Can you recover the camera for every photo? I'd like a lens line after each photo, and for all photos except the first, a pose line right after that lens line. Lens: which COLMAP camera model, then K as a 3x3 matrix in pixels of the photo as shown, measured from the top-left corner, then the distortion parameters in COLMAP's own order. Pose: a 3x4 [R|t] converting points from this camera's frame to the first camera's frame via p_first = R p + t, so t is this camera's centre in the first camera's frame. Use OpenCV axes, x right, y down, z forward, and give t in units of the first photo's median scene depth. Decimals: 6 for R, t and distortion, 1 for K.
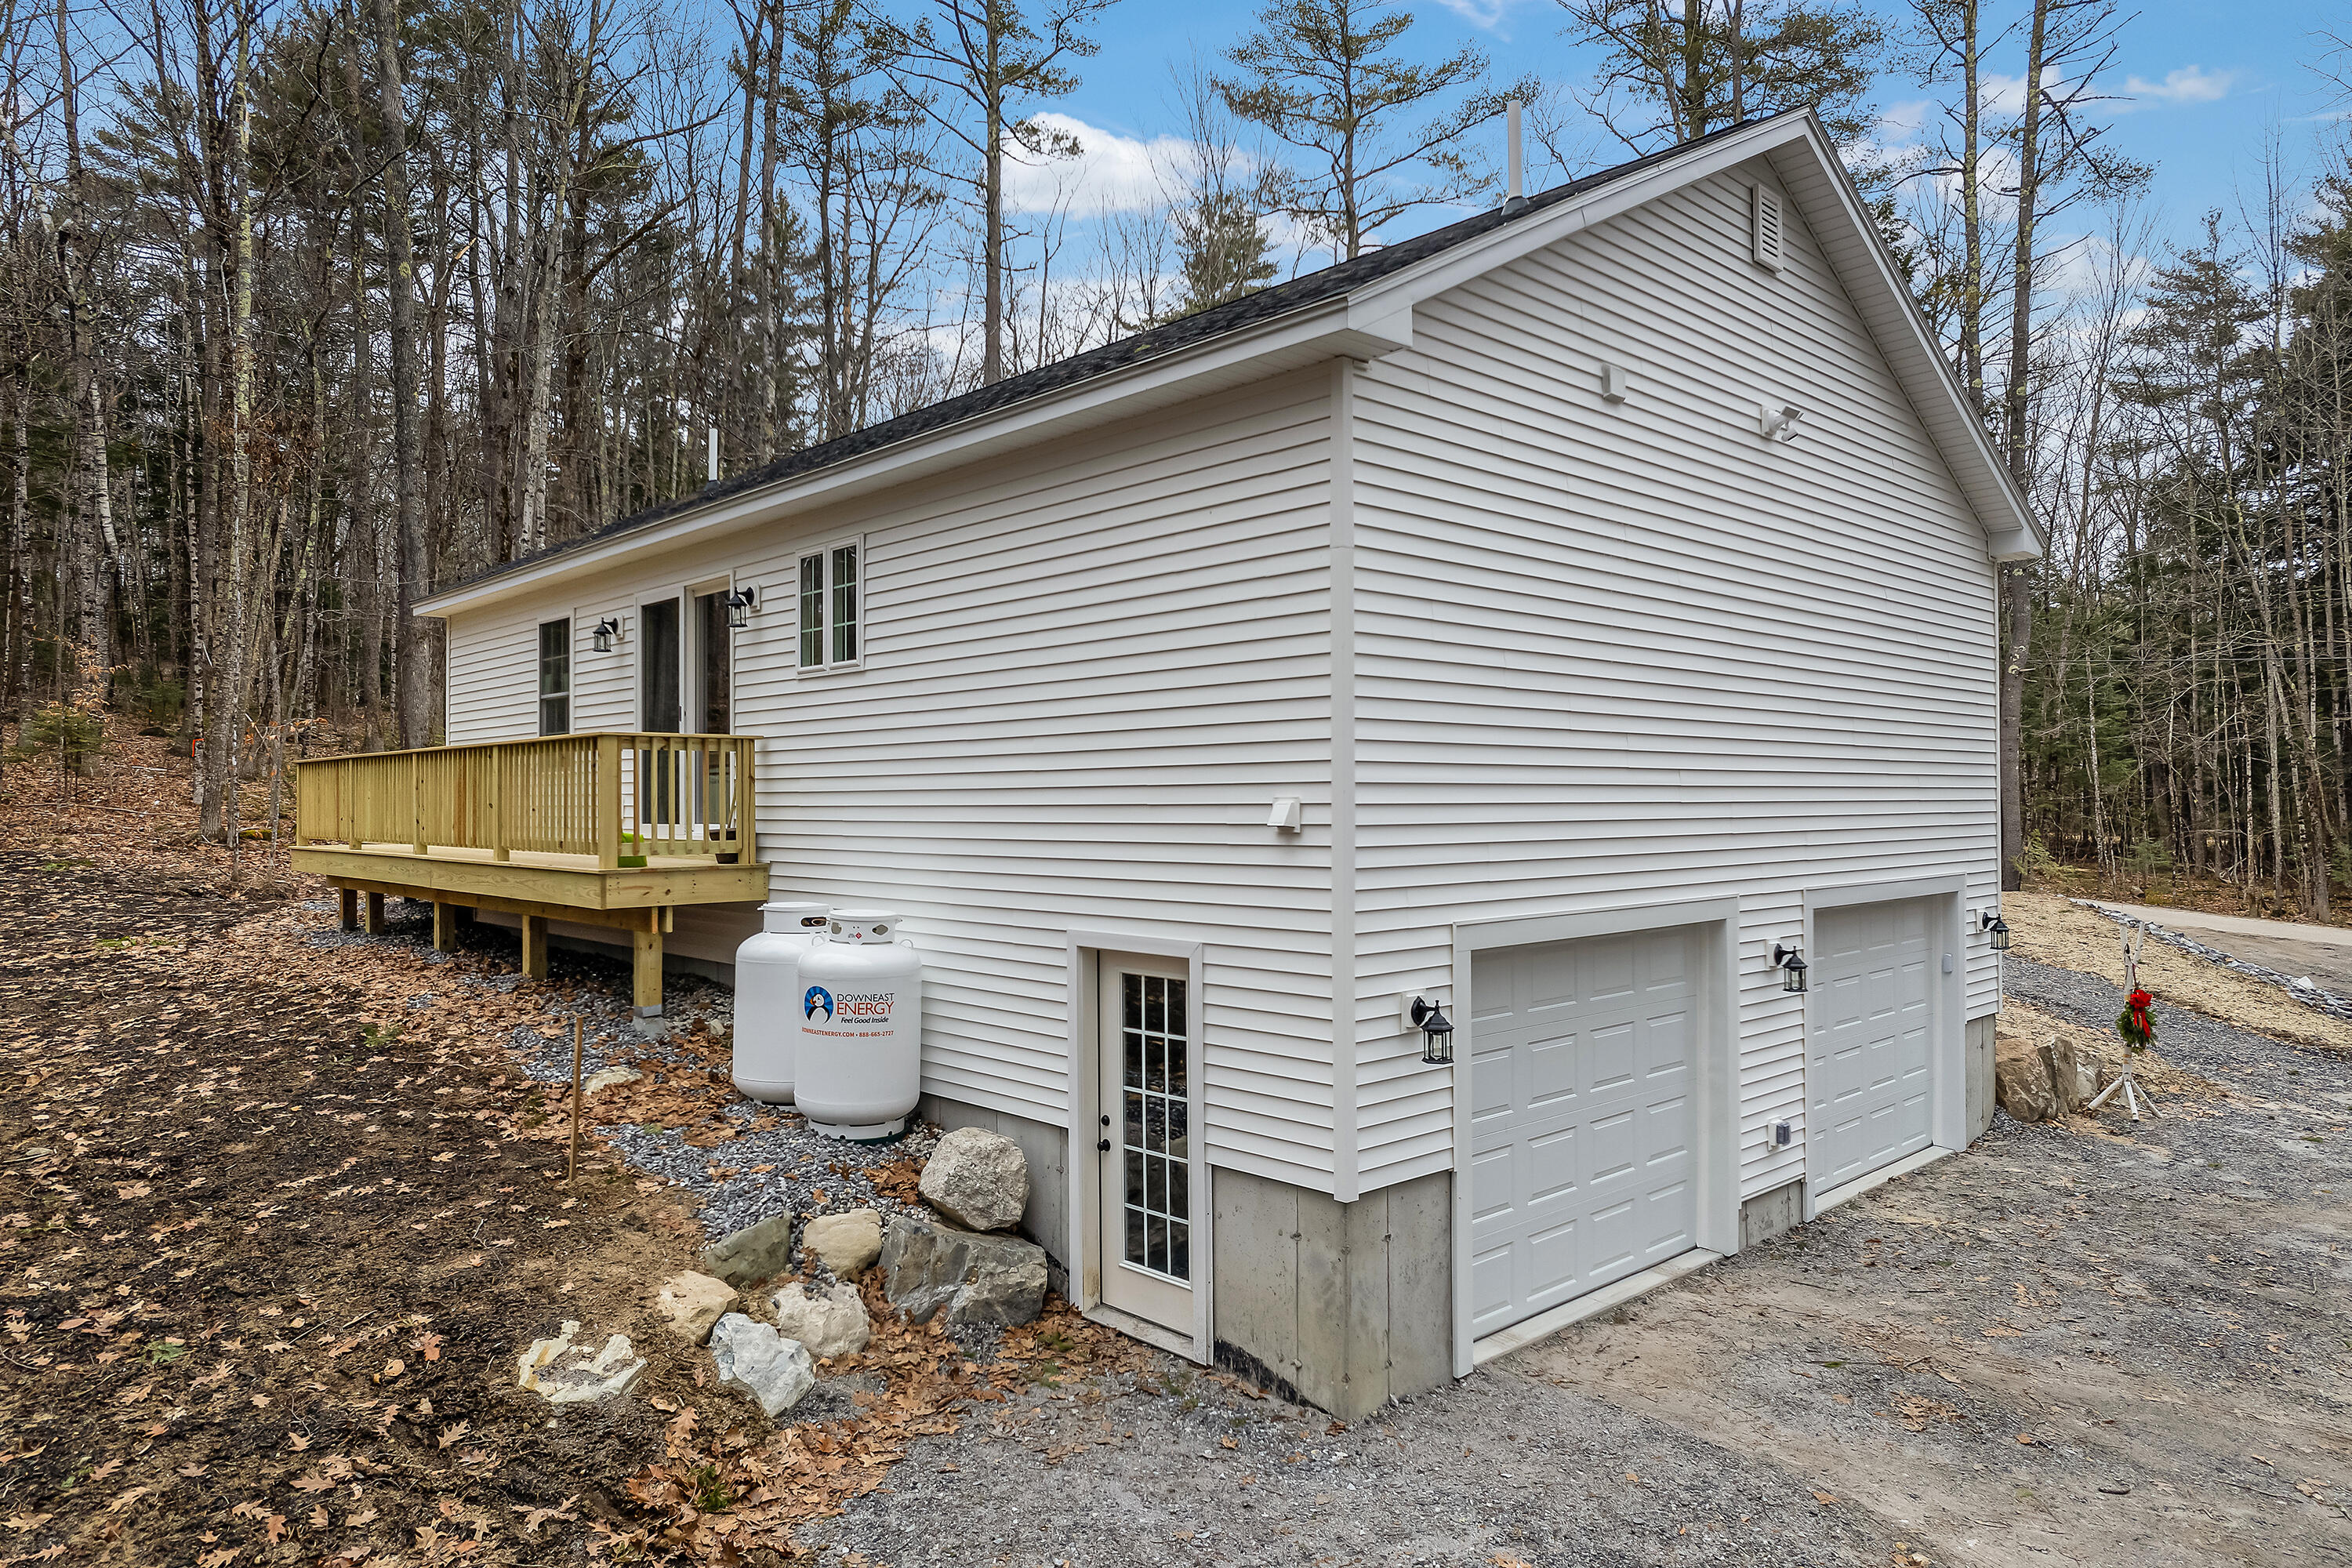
lens RADIAL K [[1511.5, 0, 1178.1], [0, 1511.5, 782.3], [0, 0, 1]] dist [-0.009237, 0.004715]
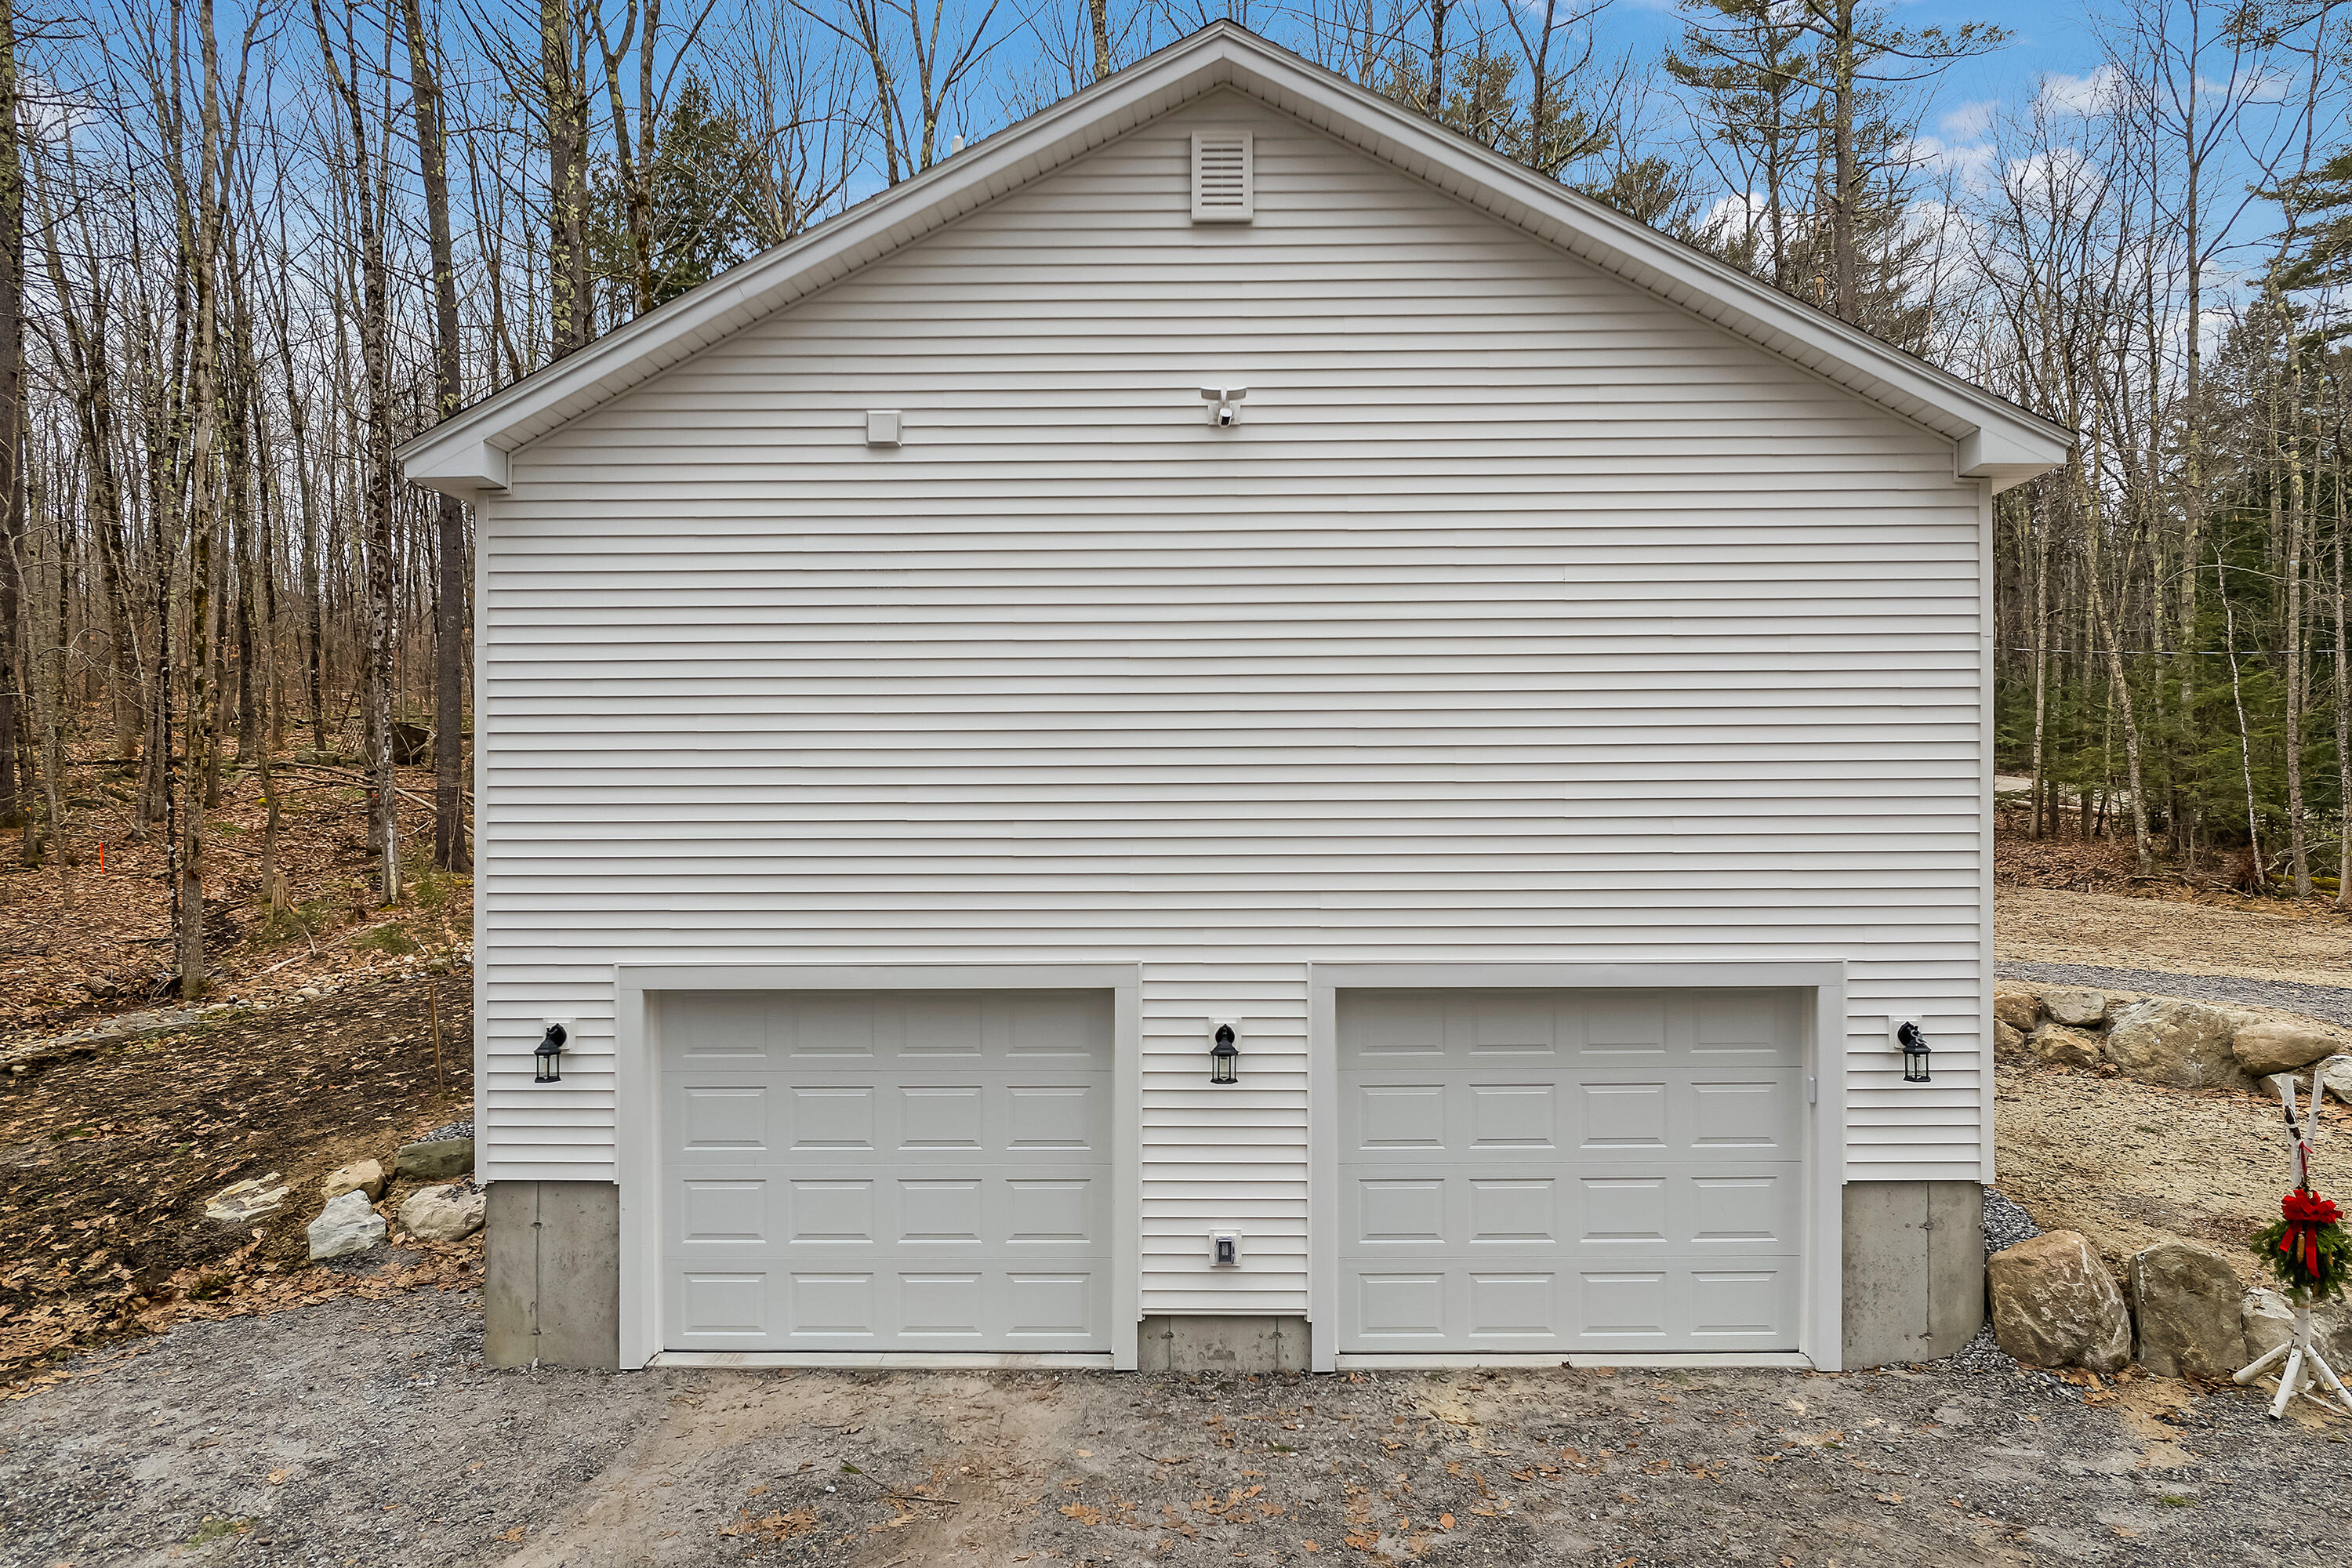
lens RADIAL K [[1511.5, 0, 1178.2], [0, 1511.5, 799.2], [0, 0, 1]] dist [-0.009237, 0.004715]
pose [[0.710625, -0.006615, -0.703540, 1.103709], [0.007919, 0.999968, -0.001404, -0.020504], [0.703527, -0.004573, 0.710654, 0.432356]]
